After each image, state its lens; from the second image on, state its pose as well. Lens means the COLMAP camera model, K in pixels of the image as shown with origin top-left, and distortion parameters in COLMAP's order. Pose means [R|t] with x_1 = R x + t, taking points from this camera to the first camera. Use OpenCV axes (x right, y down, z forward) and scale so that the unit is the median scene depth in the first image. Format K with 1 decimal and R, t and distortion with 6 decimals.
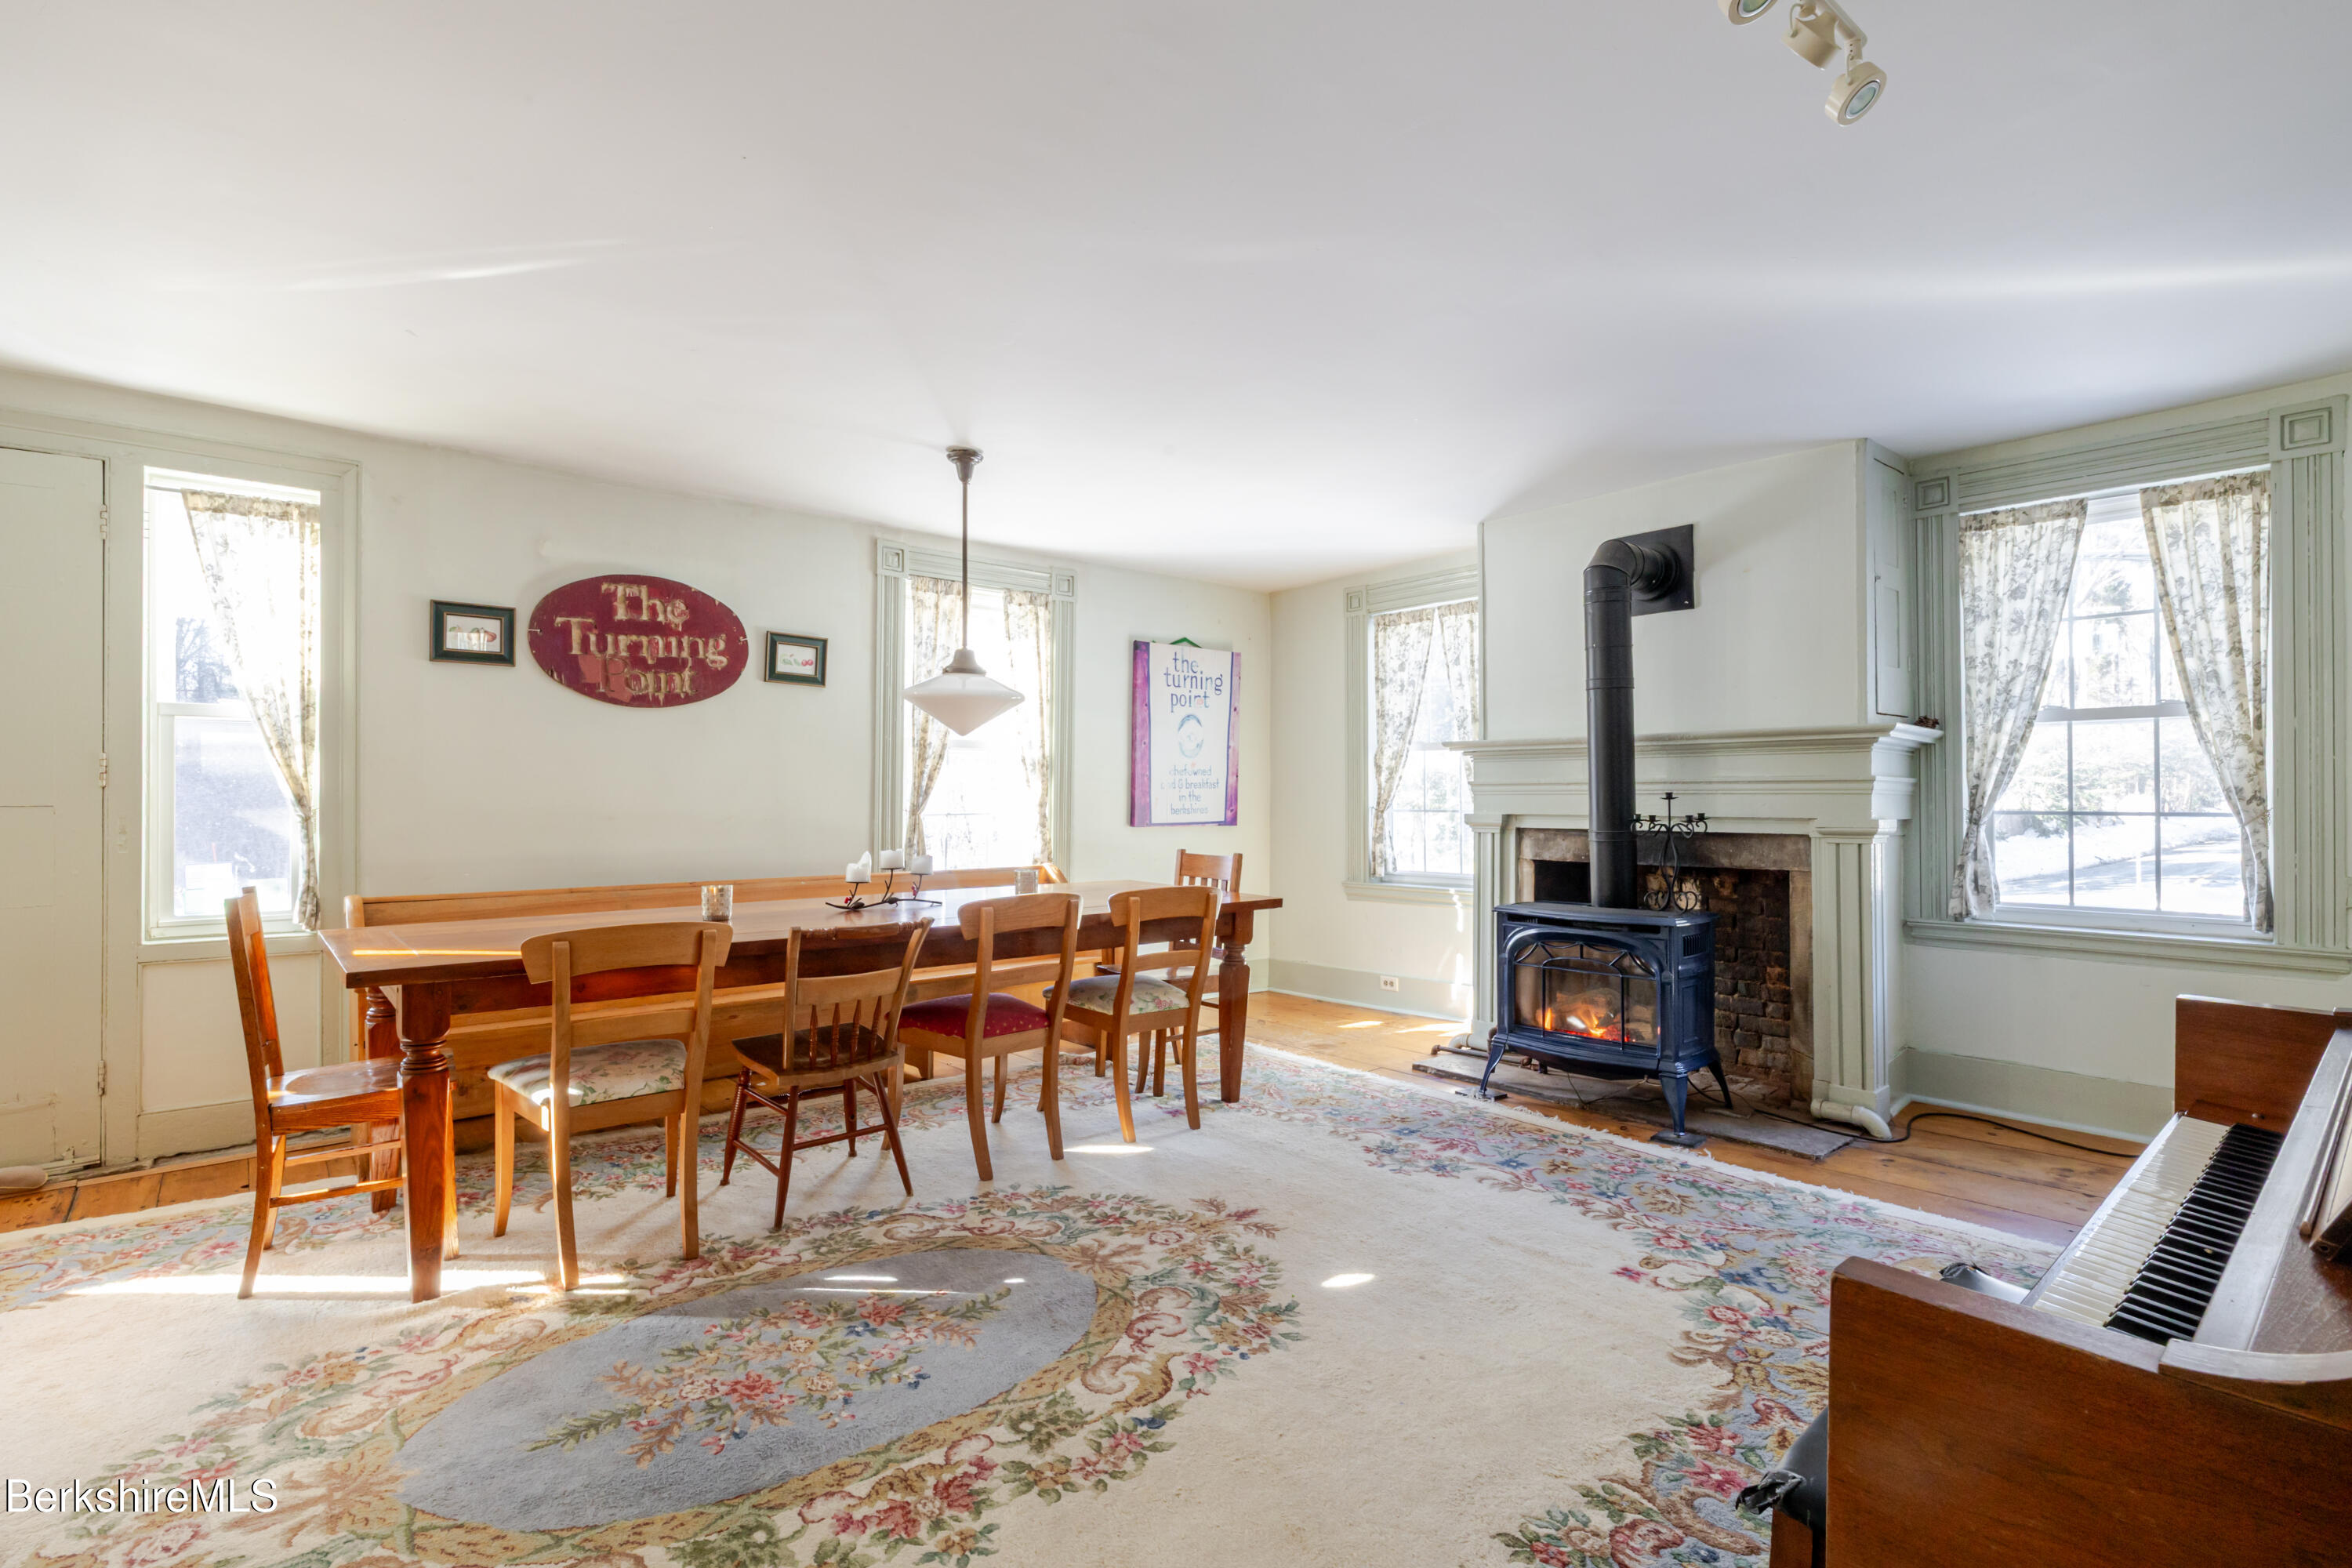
lens RADIAL K [[1125.2, 0, 1190.9], [0, 1125.2, 801.1], [0, 0, 1]] dist [-0.009643, -0.000359]
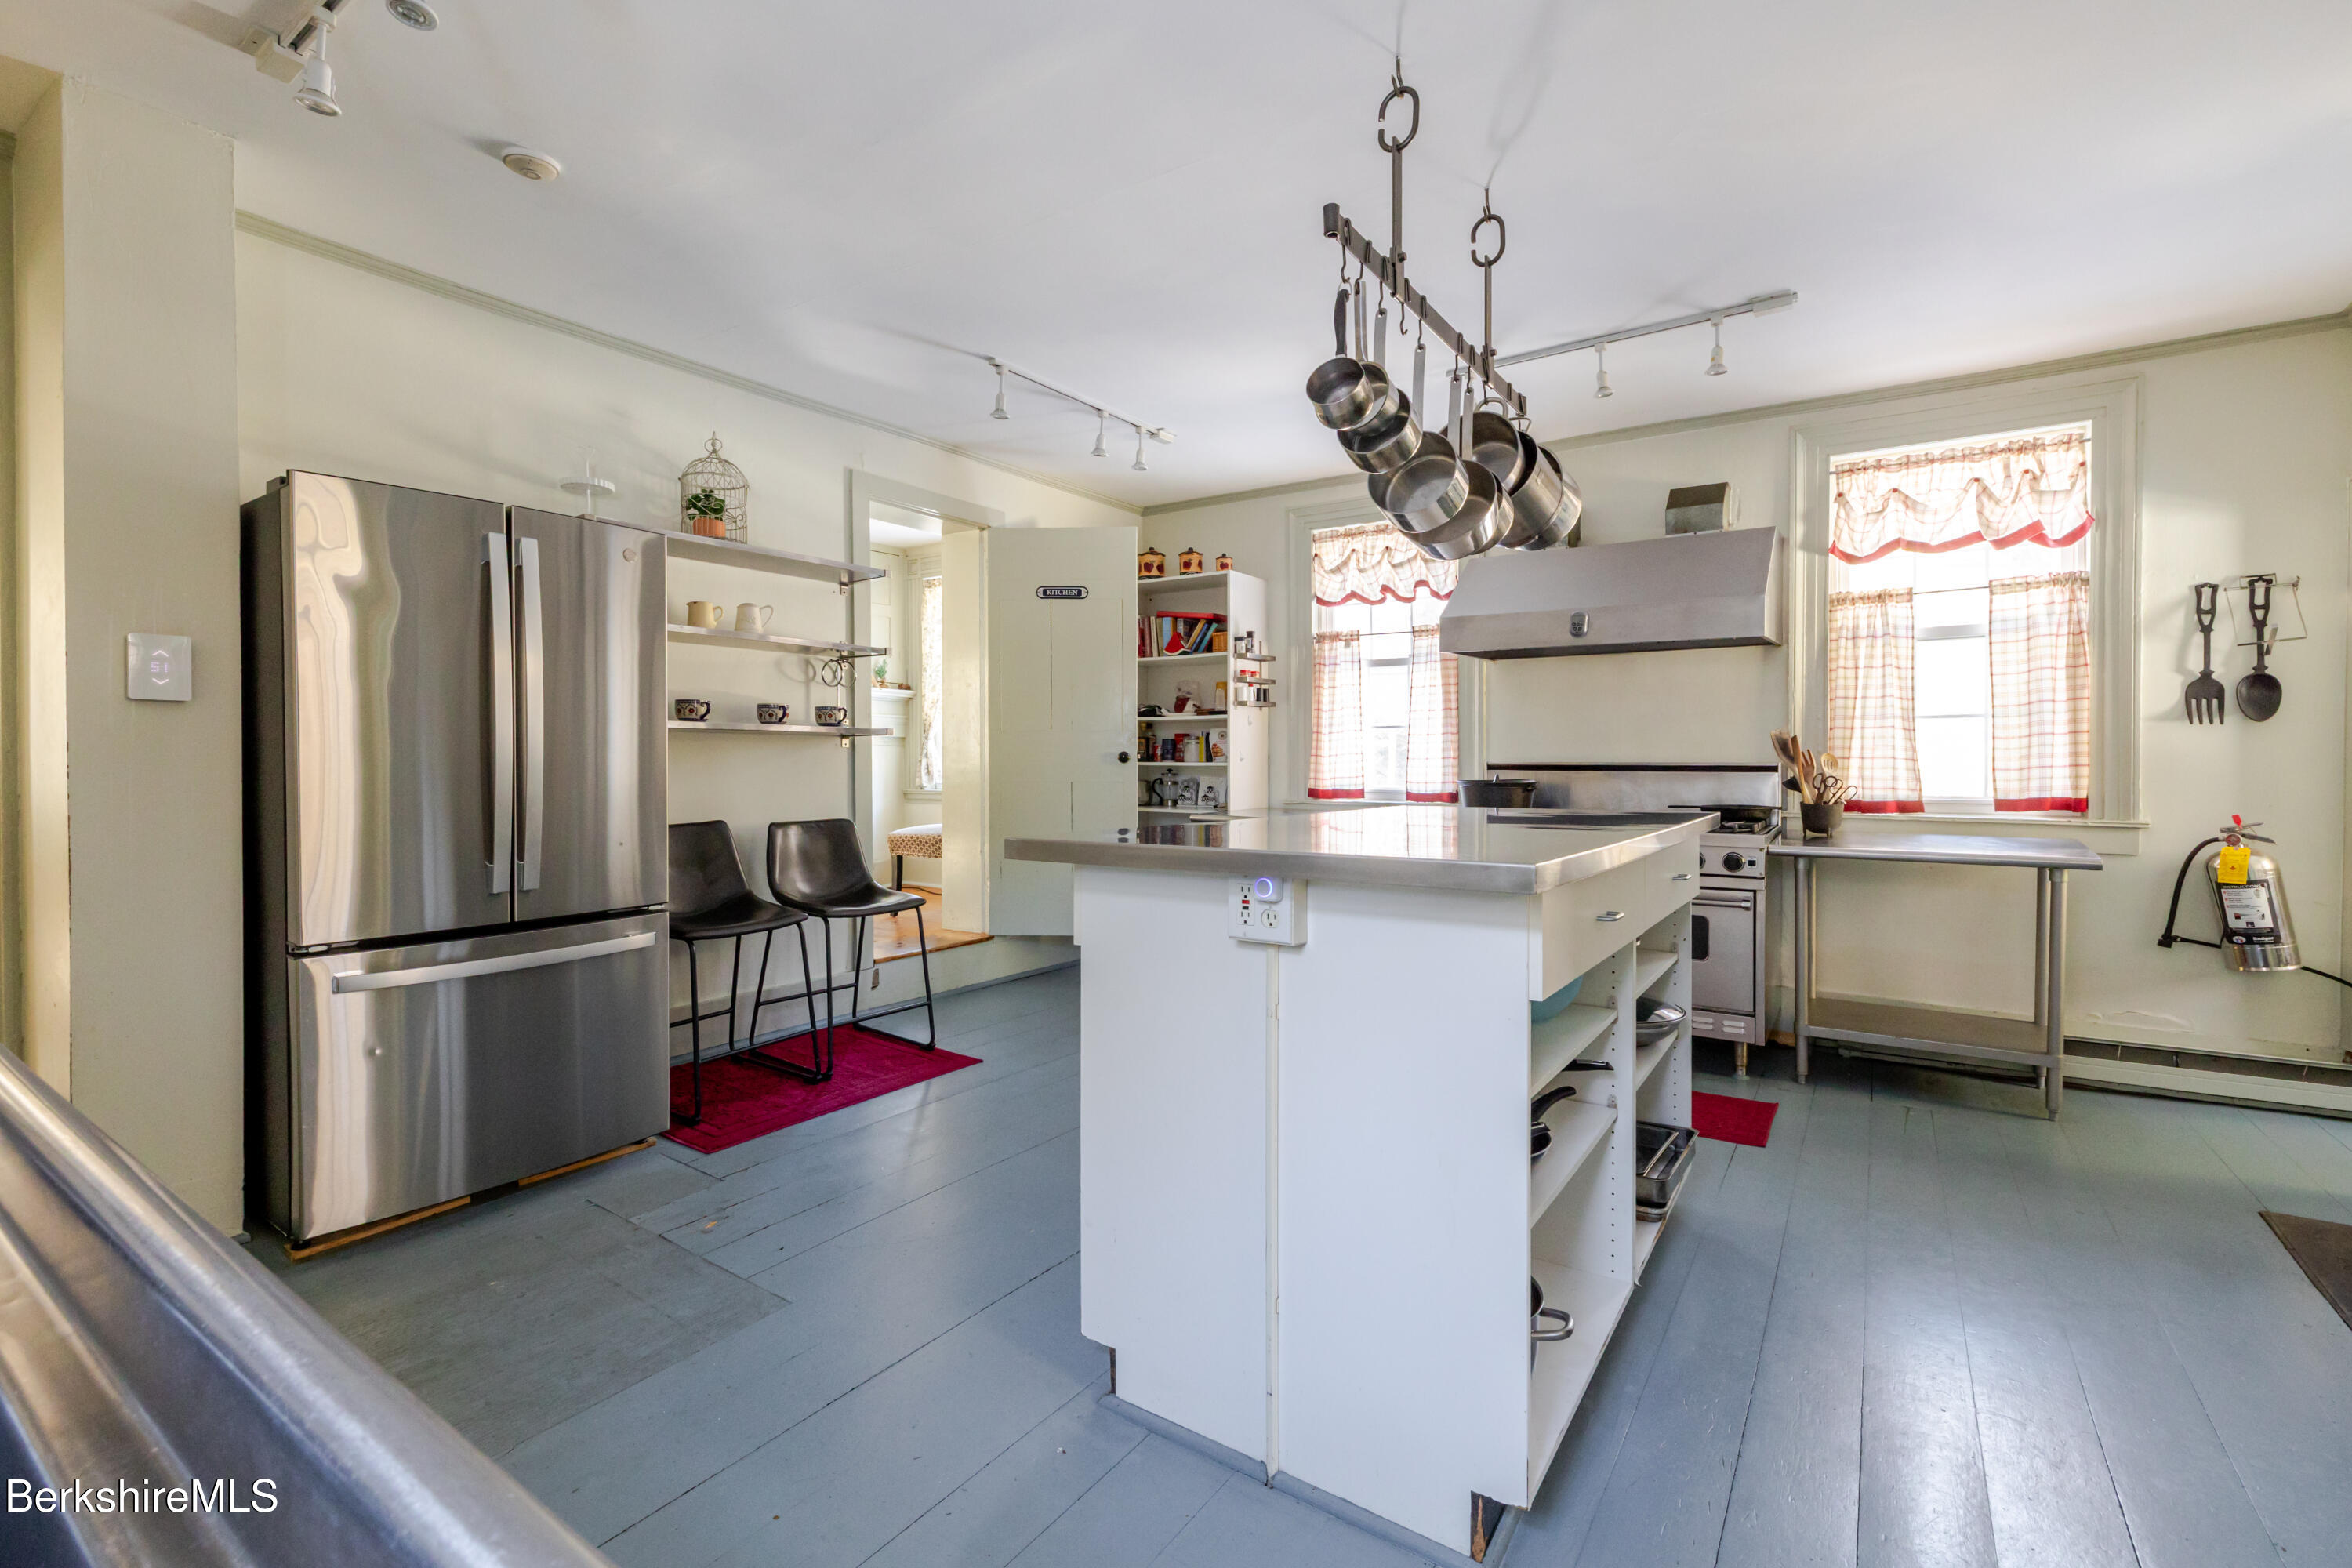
lens RADIAL K [[1014.6, 0, 1148.9], [0, 1014.6, 766.6], [0, 0, 1]] dist [0.003731, -0.000125]
pose [[0.967113, -0.003714, 0.254322, 0.623193], [0.002765, 0.999988, 0.004088, 0.060674], [-0.254334, -0.003250, 0.967111, -0.797617]]
